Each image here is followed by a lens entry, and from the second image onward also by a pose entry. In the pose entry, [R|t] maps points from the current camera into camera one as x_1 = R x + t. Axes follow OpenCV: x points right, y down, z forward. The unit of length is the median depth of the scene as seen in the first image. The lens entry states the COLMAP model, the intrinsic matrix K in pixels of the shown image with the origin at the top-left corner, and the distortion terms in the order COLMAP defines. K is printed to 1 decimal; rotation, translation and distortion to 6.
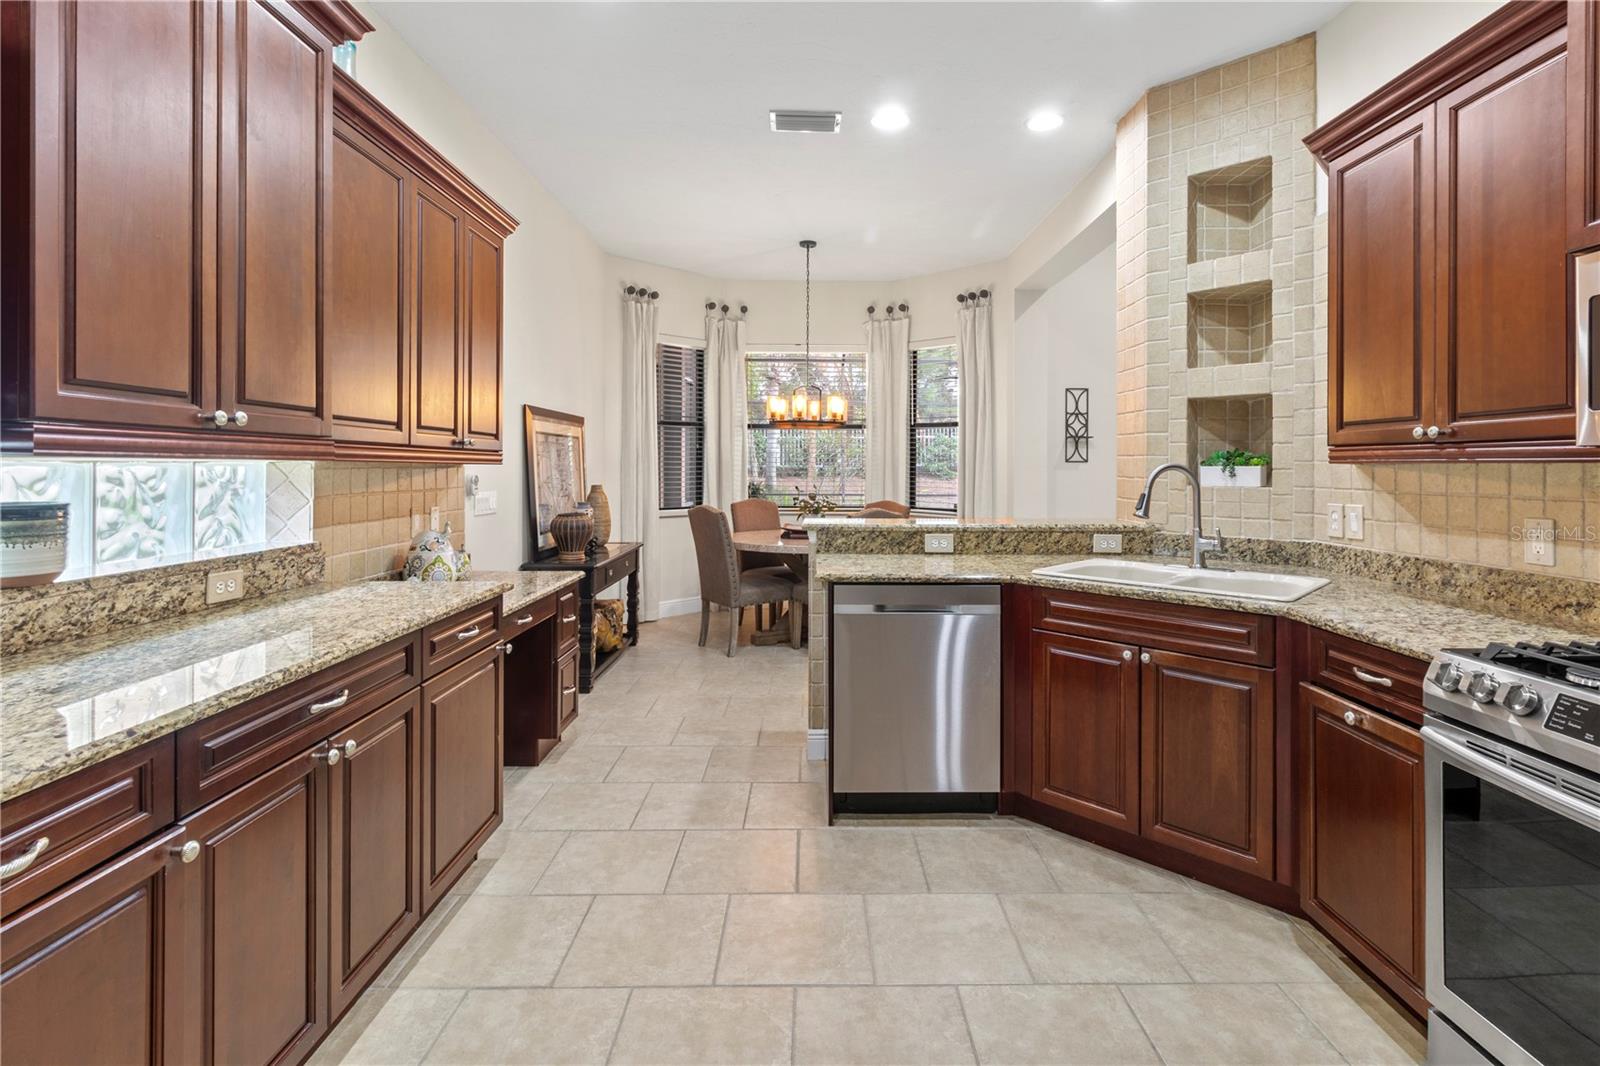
lens RADIAL K [[751.9, 0, 825.2], [0, 751.9, 463.9], [0, 0, 1]] dist [0.003357, 0.000138]
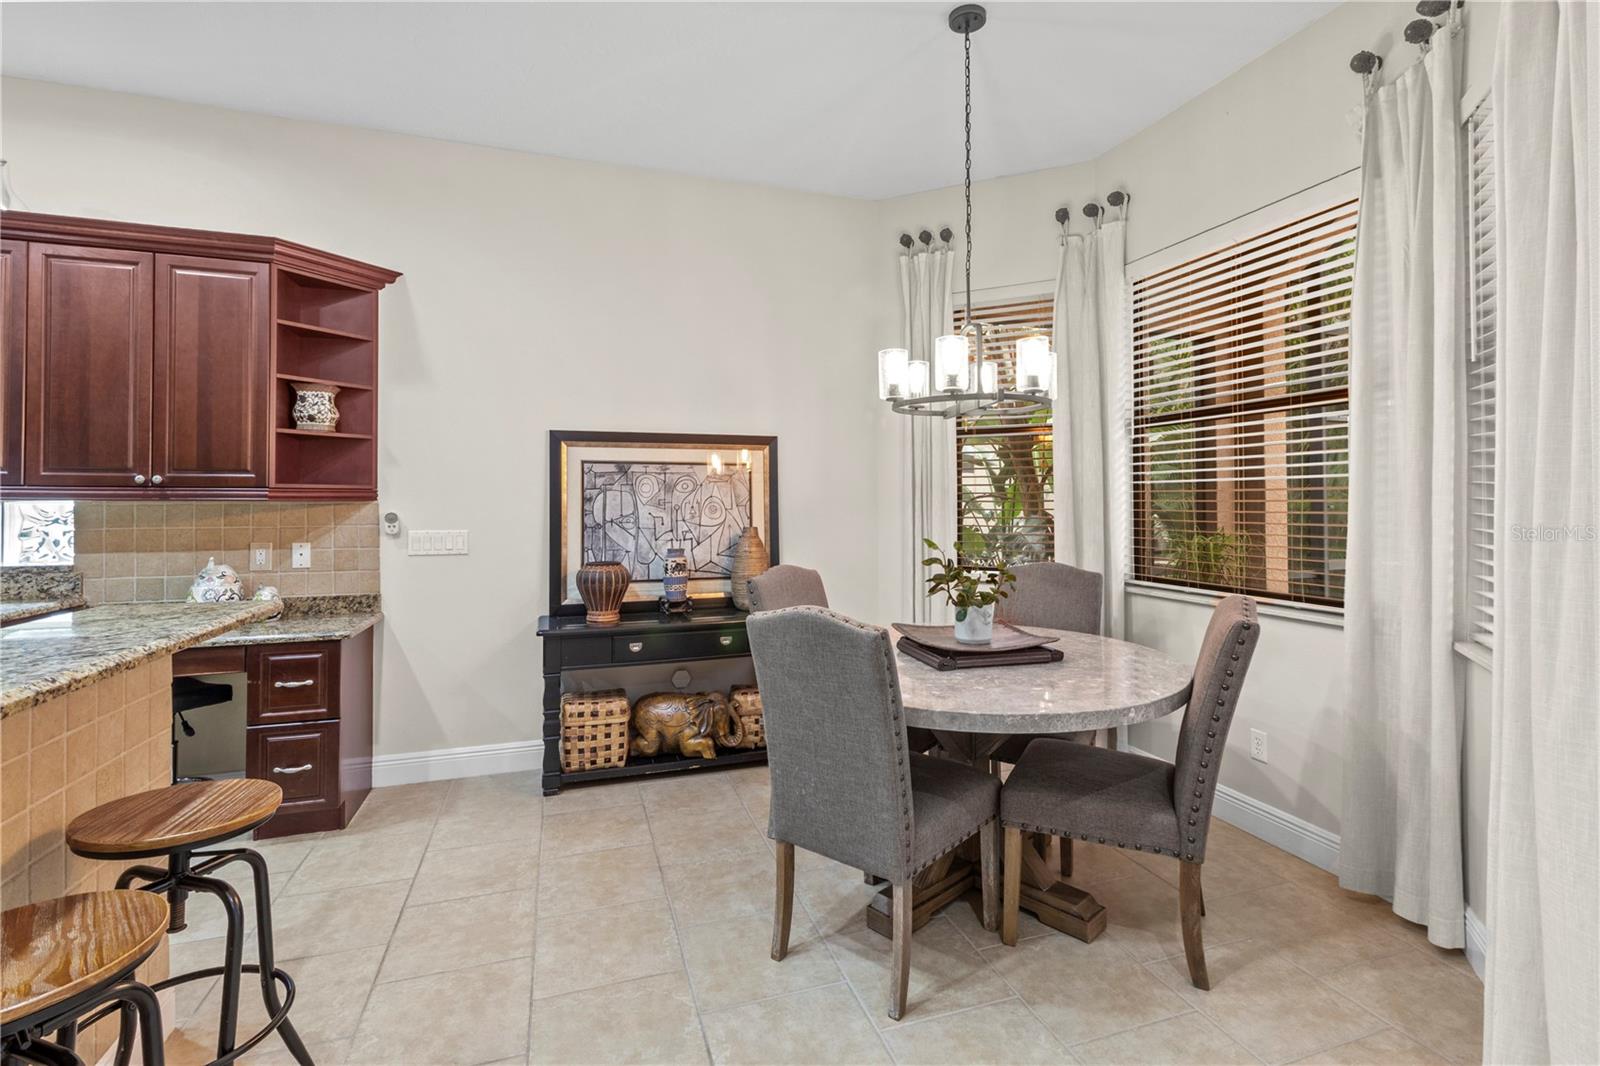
lens RADIAL K [[748.6, 0, 826.8], [0, 748.6, 496.7], [0, 0, 1]] dist [0.002032, 0.000485]
pose [[0.314585, -0.010679, -0.949169, 0.815761], [0.007607, 0.999933, -0.008729, 0.010553], [0.949199, -0.004475, 0.314645, 1.641540]]
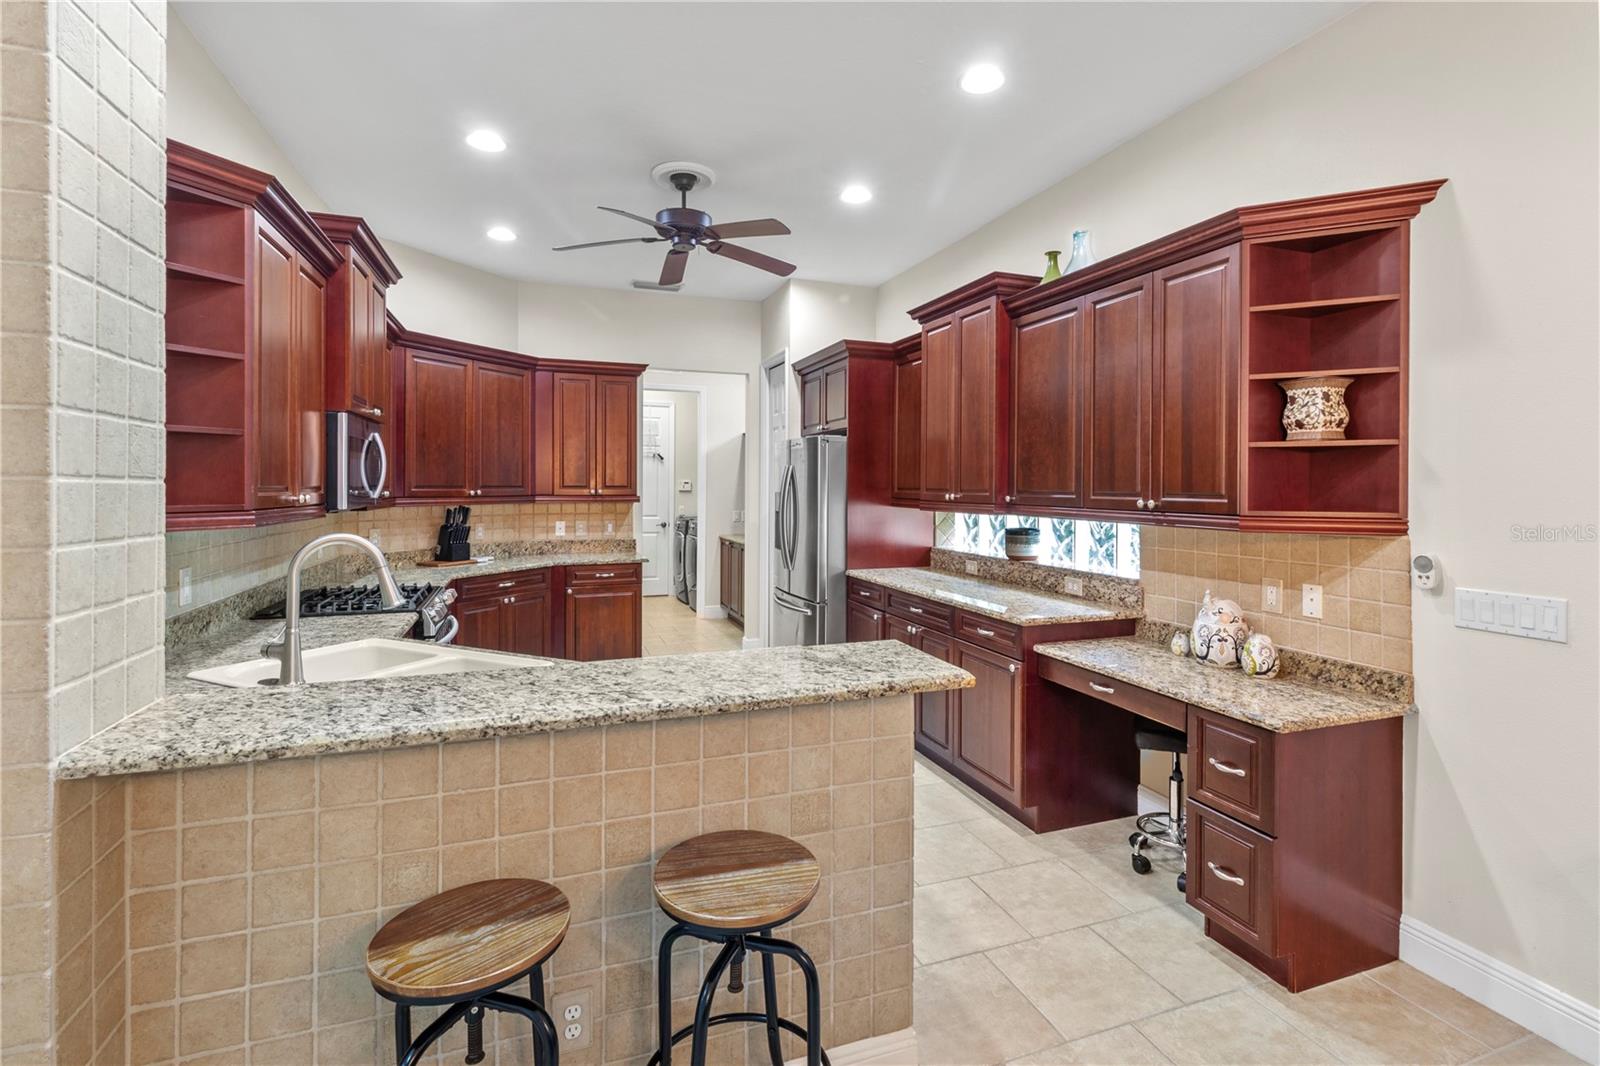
lens RADIAL K [[748.5, 0, 820.8], [0, 748.5, 488.2], [0, 0, 1]] dist [0.001925, 0.000140]
pose [[-0.942619, -0.006809, -0.333801, 0.279290], [-0.006428, 0.999977, -0.002246, -0.047772], [0.333808, 0.000029, -0.942641, 1.898456]]
